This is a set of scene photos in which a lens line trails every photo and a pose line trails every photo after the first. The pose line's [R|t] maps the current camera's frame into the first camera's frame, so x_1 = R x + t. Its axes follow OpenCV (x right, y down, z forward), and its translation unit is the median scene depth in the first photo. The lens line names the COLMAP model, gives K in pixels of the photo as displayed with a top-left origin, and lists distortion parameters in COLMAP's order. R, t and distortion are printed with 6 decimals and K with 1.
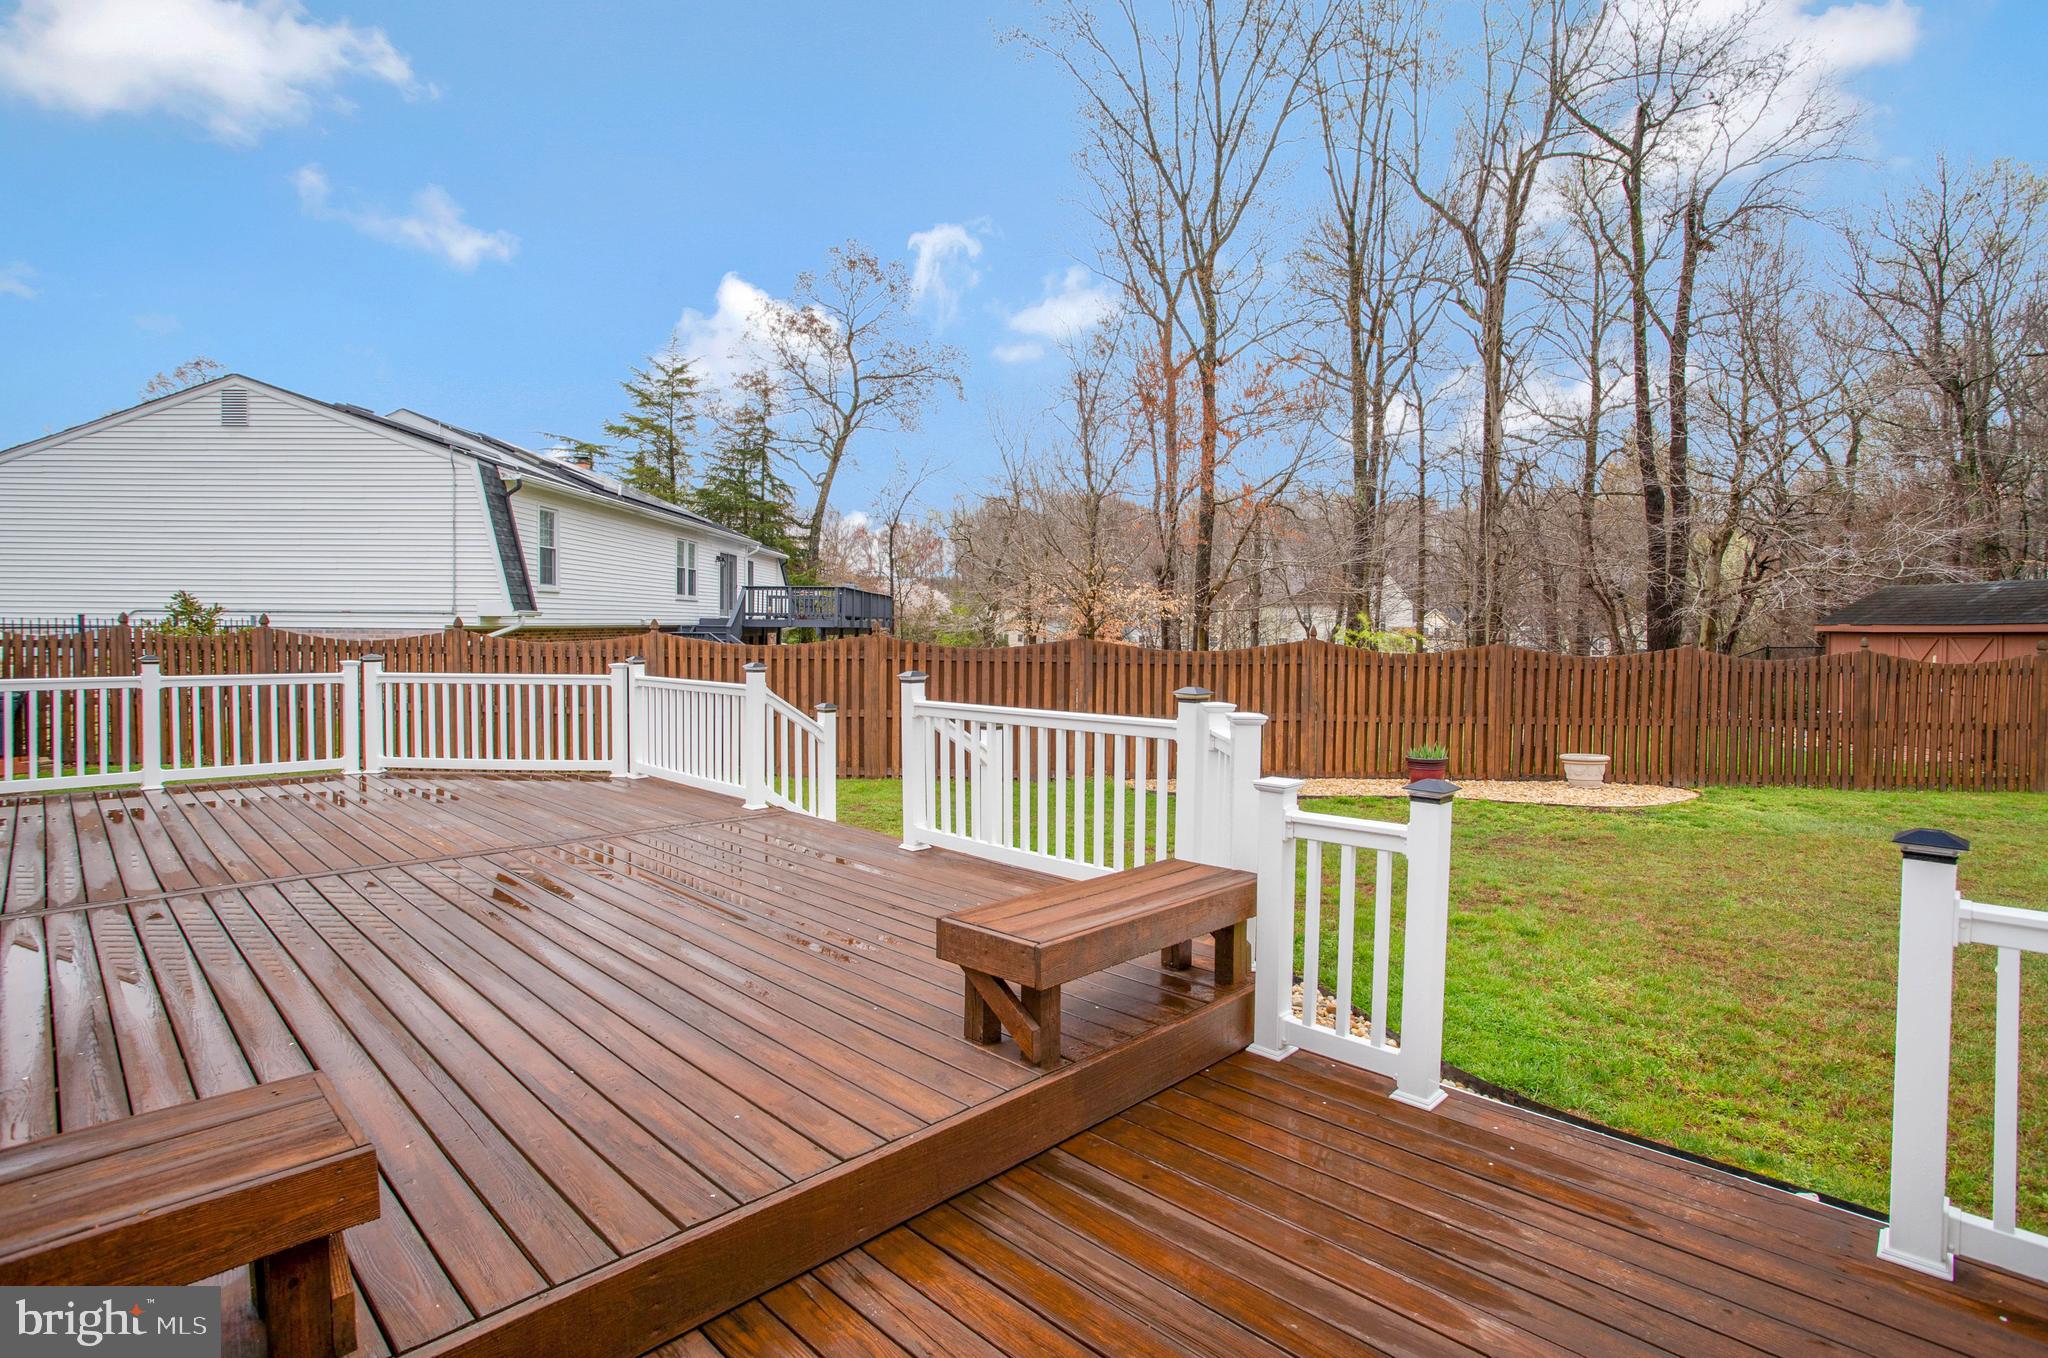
lens RADIAL K [[1003.8, 0, 1024.0], [0, 1003.8, 679.0], [0, 0, 1]] dist [-0.002930, -0.000429]
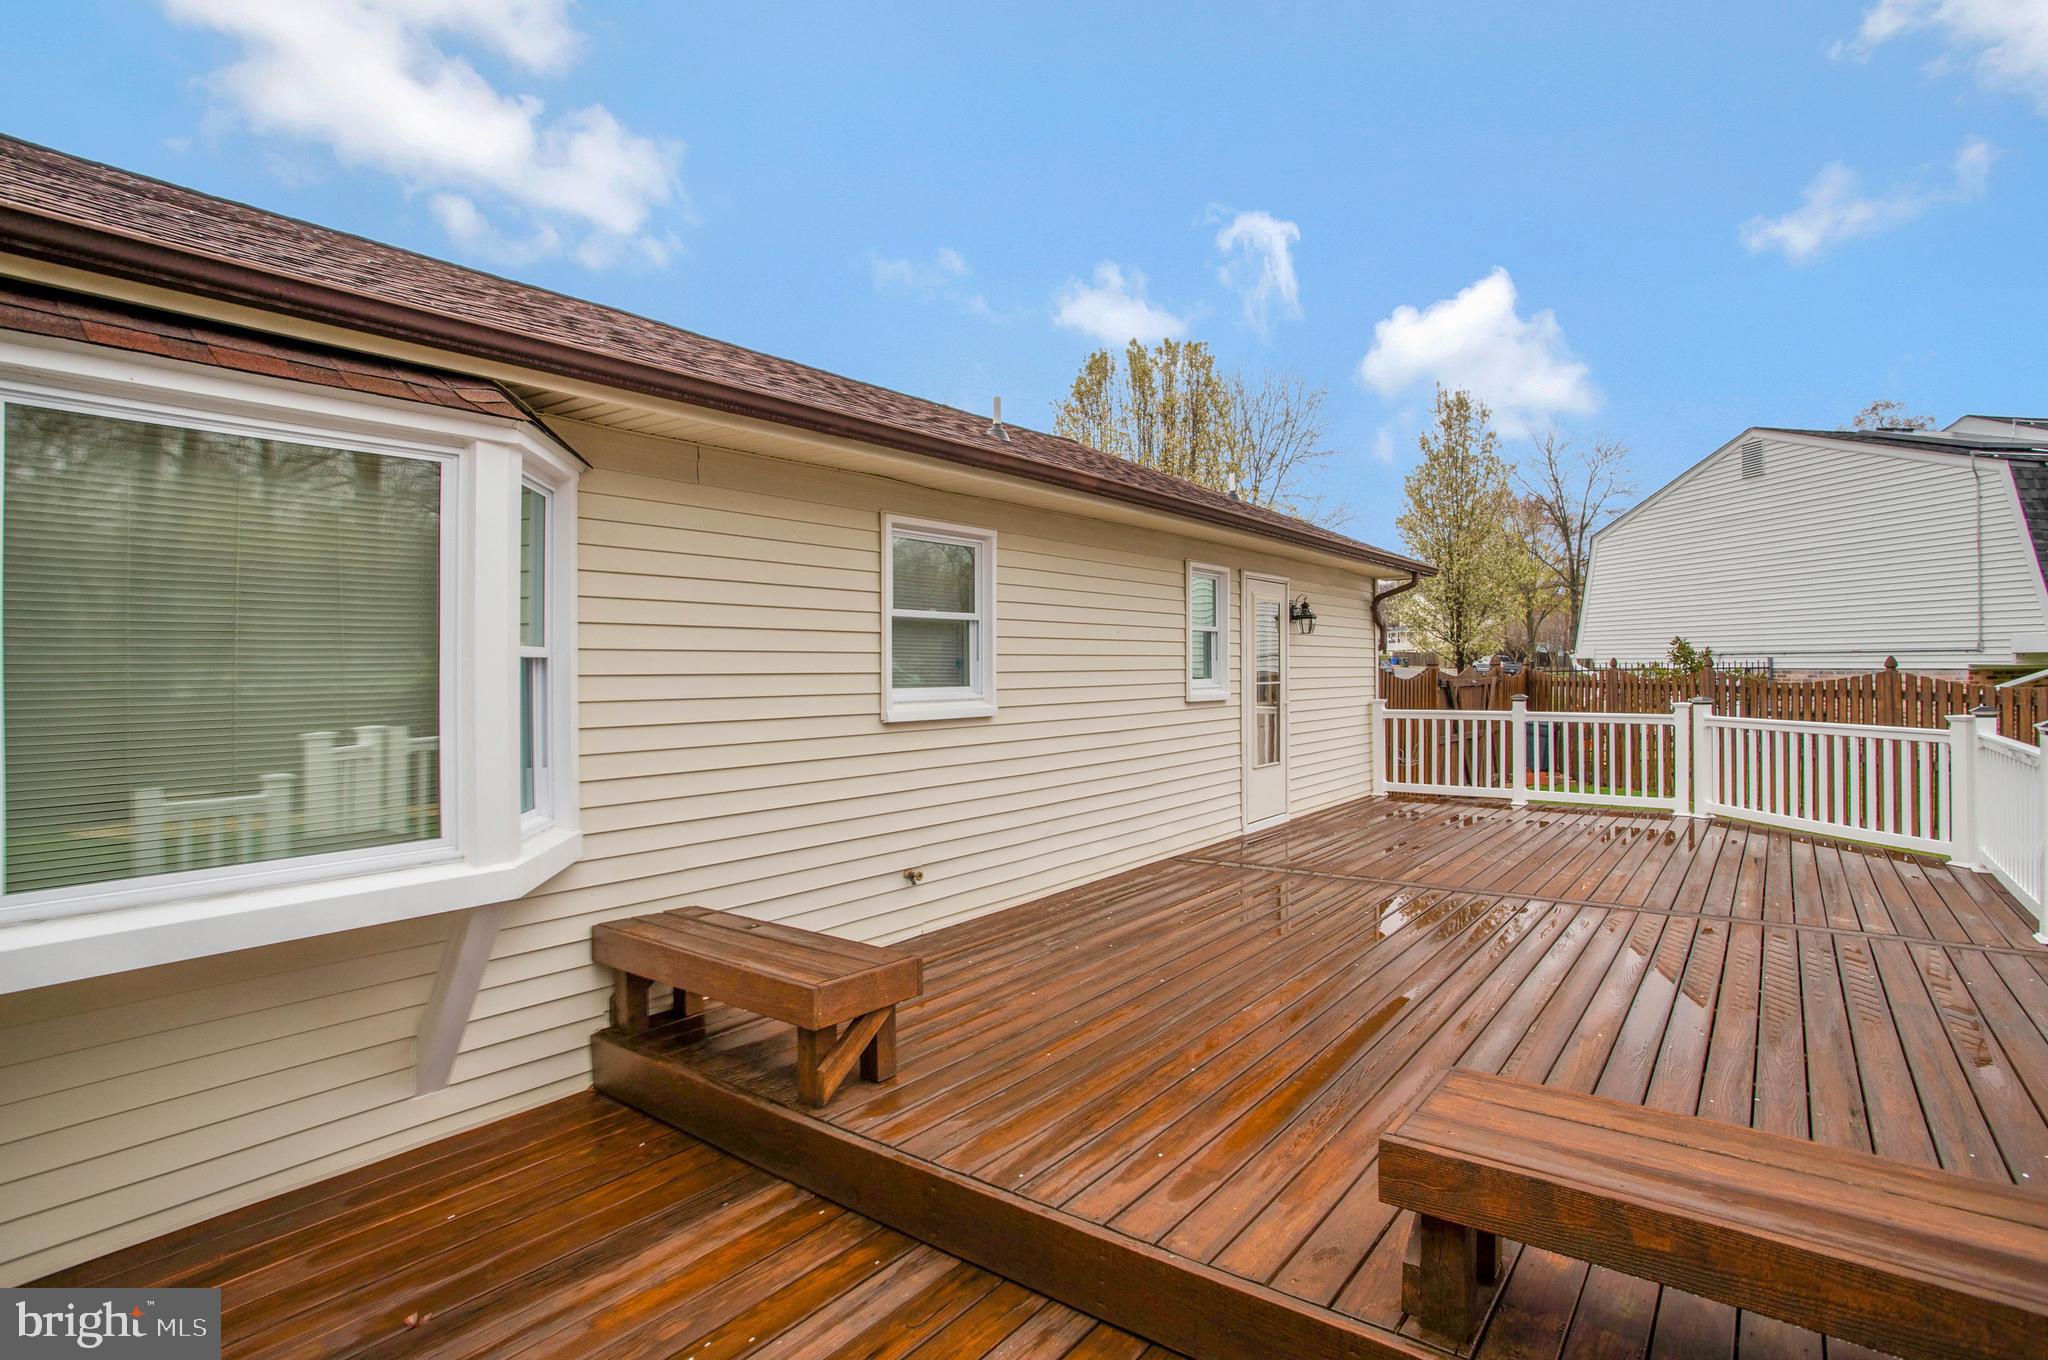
lens RADIAL K [[990.2, 0, 1024.0], [0, 990.2, 680.0], [0, 0, 1]] dist [-0.024182, -0.000197]
pose [[0.176950, 0.000996, -0.984219, 0.190304], [-0.040177, 0.999173, -0.006213, -0.009028], [0.983400, 0.040643, 0.176843, 0.189845]]
